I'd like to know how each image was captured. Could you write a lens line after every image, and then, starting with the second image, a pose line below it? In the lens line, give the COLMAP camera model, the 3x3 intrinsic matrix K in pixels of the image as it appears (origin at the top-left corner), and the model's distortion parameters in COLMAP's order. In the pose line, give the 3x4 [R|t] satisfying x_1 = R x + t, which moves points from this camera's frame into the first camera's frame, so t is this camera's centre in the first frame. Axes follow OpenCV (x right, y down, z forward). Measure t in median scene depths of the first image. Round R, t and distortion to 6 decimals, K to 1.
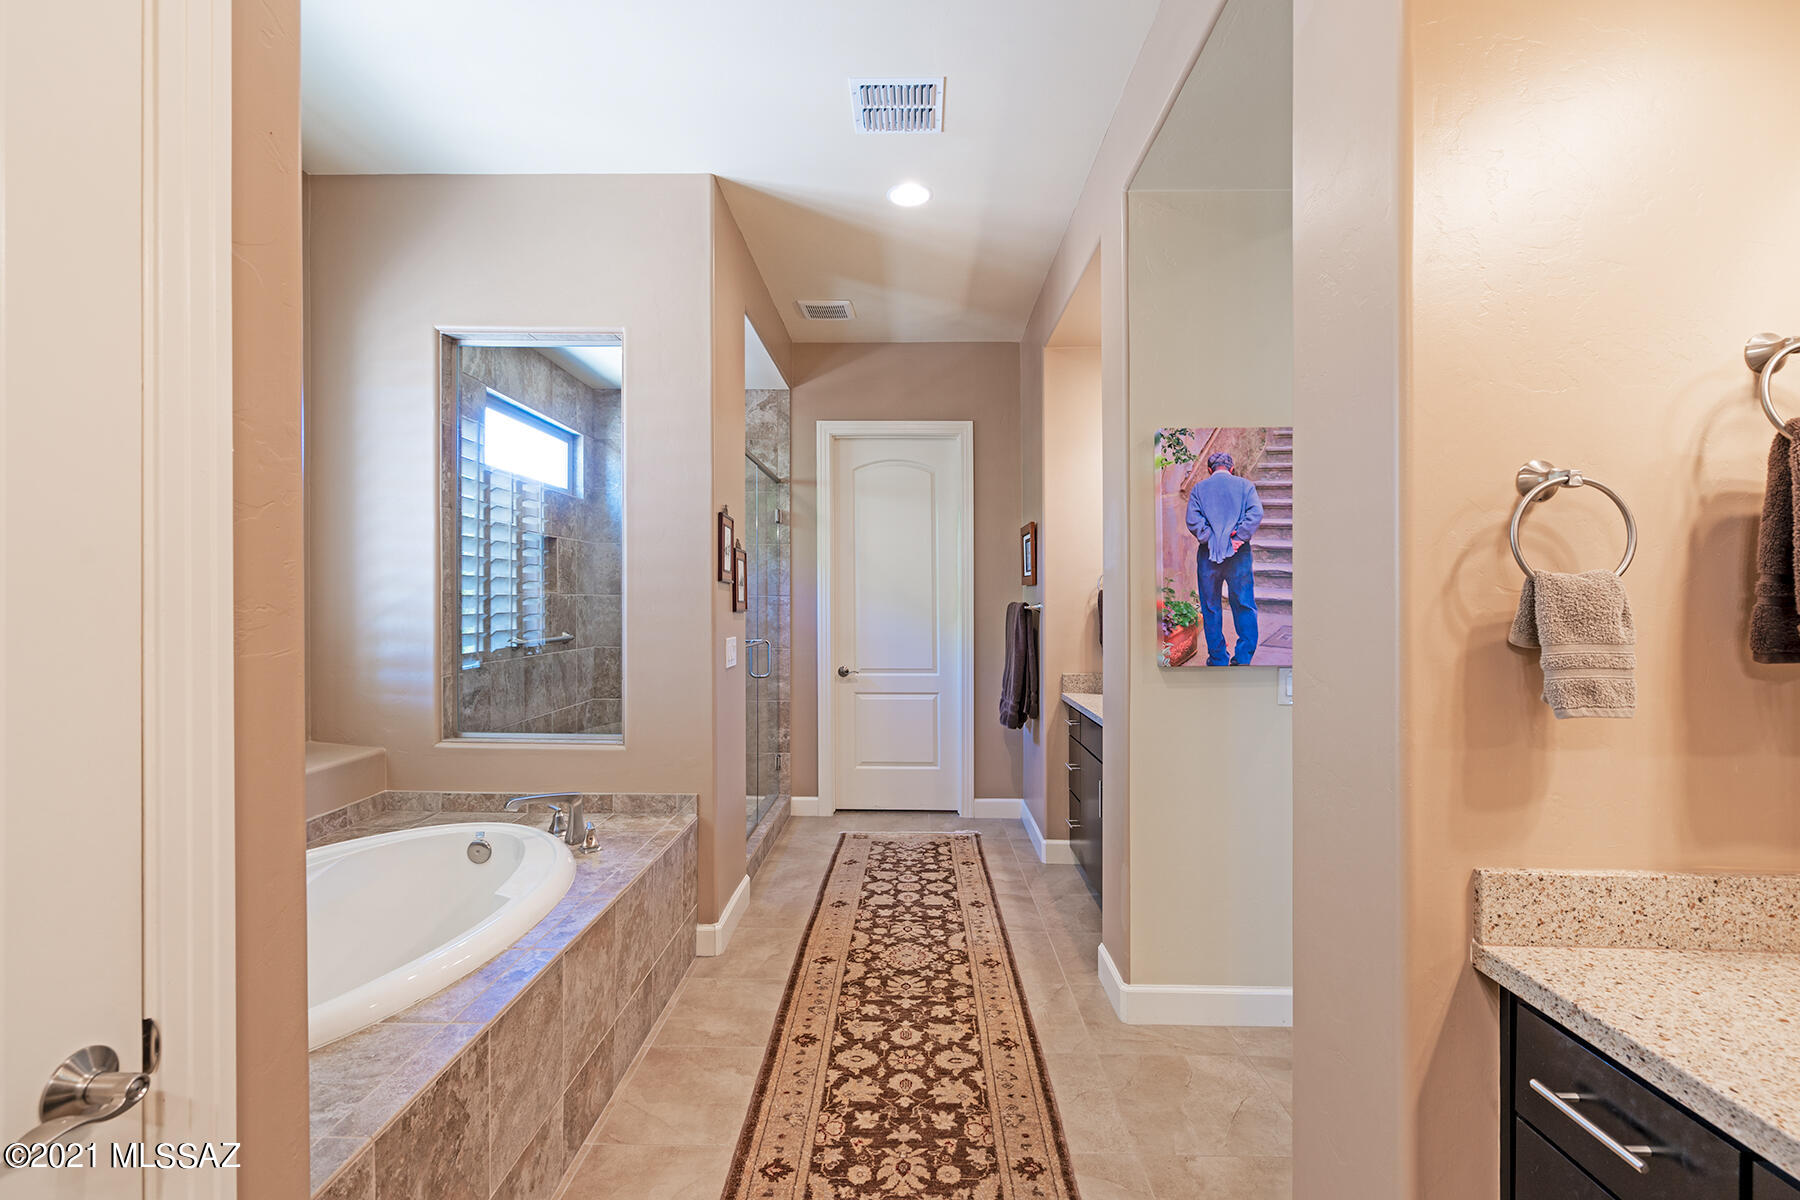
lens RADIAL K [[816.7, 0, 896.8], [0, 816.7, 594.1], [0, 0, 1]] dist [0.004367, 0.000491]
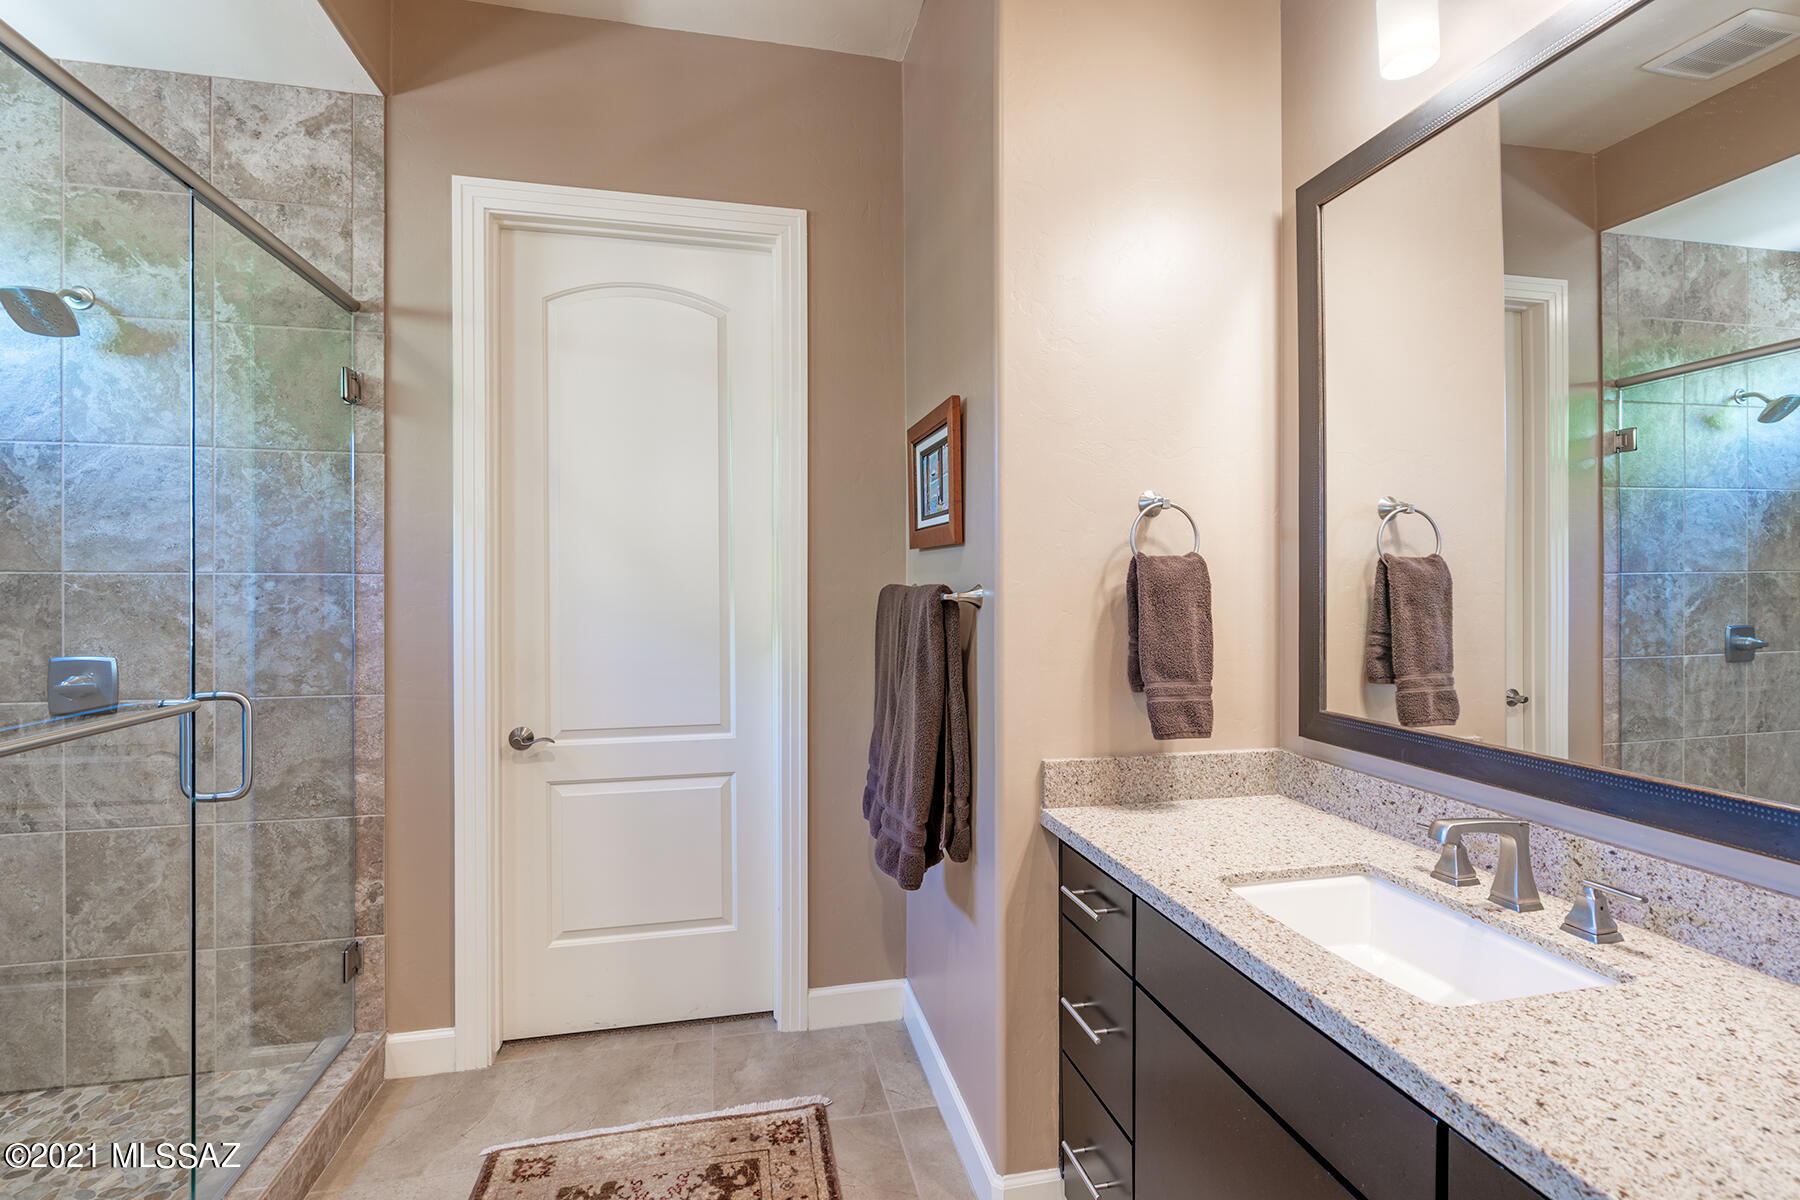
lens RADIAL K [[816.7, 0, 896.8], [0, 816.7, 594.1], [0, 0, 1]] dist [0.004367, 0.000491]
pose [[0.972264, -0.001944, 0.233878, 0.039109], [-0.000244, 0.999956, 0.009330, 0.011677], [-0.233886, -0.009128, 0.972221, 0.625897]]
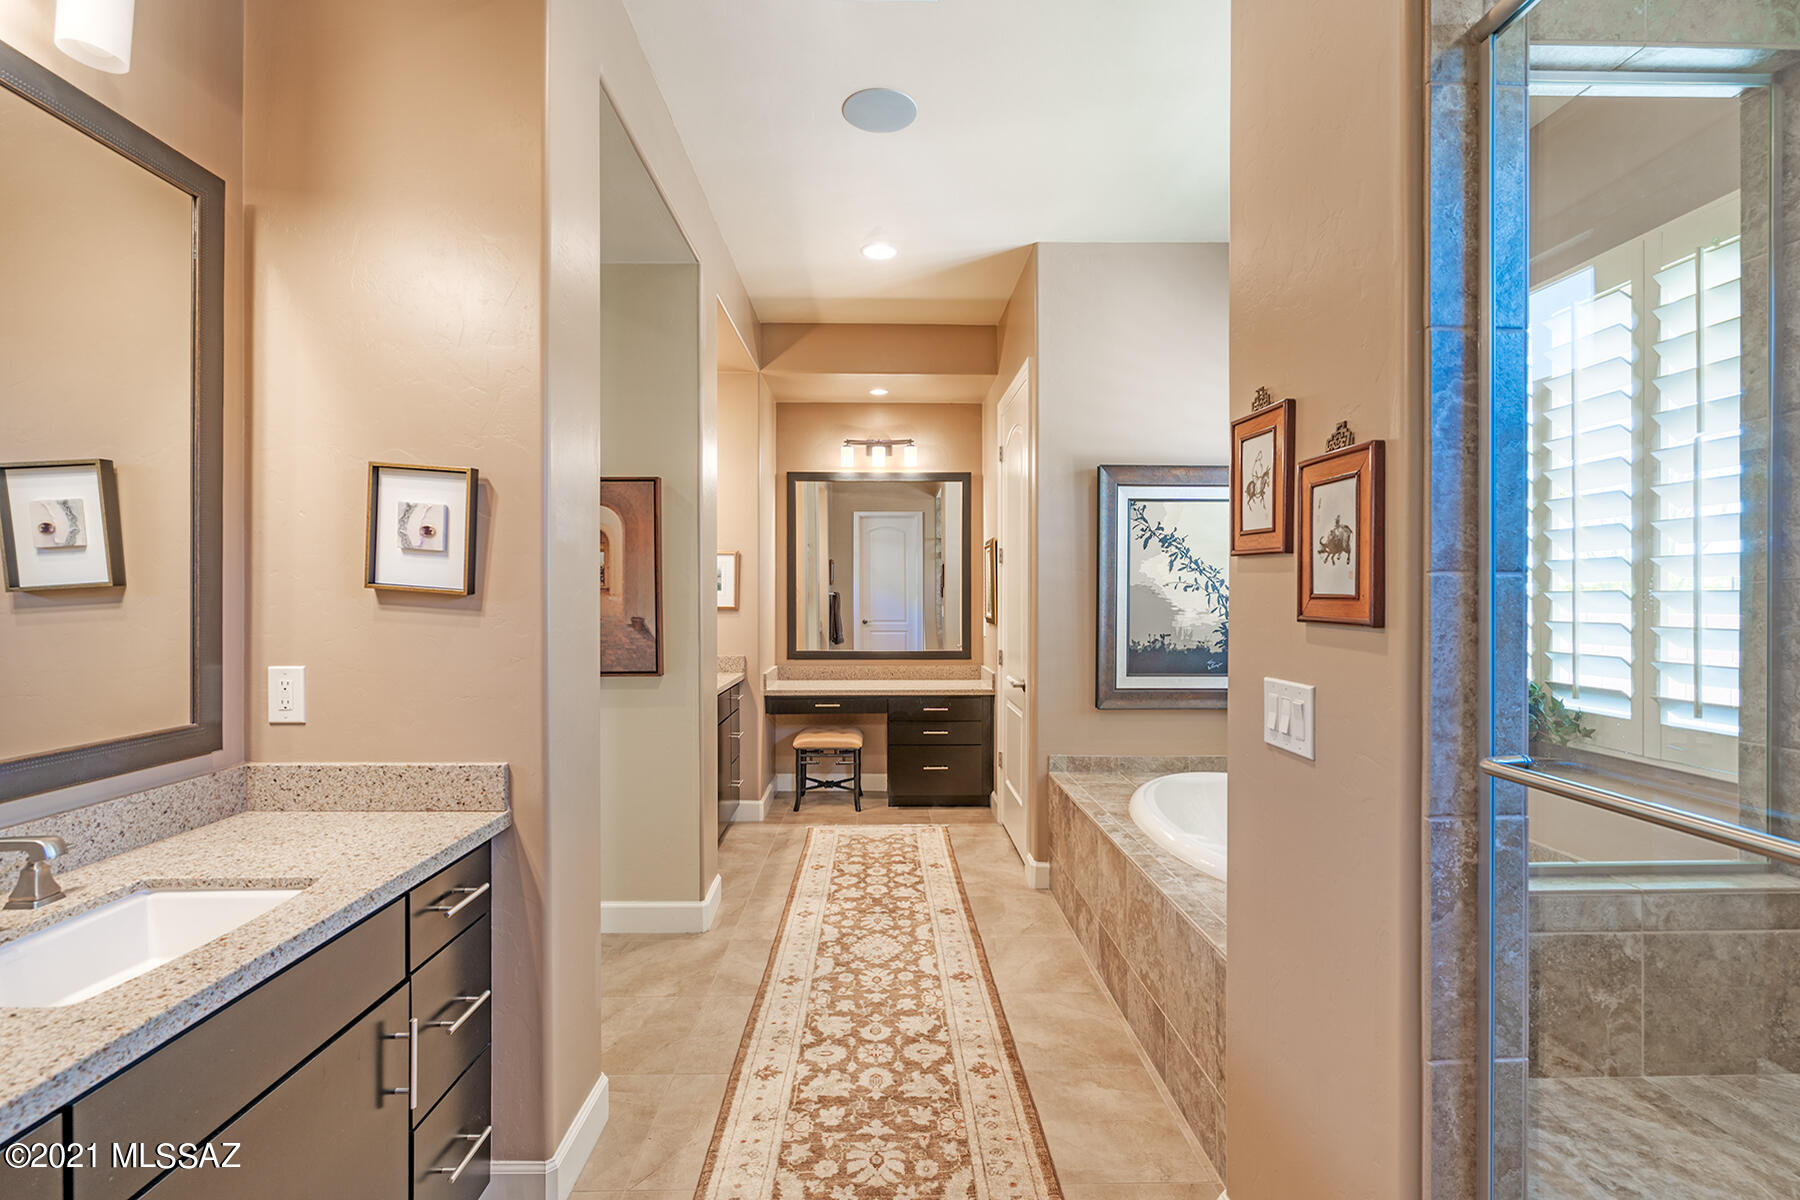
lens RADIAL K [[816.7, 0, 896.8], [0, 816.7, 594.1], [0, 0, 1]] dist [0.004367, 0.000491]
pose [[-0.998867, -0.021187, -0.042617, 0.019662], [-0.020872, 0.999751, -0.007839, 0.006449], [0.042772, -0.006940, -0.999061, 0.985206]]
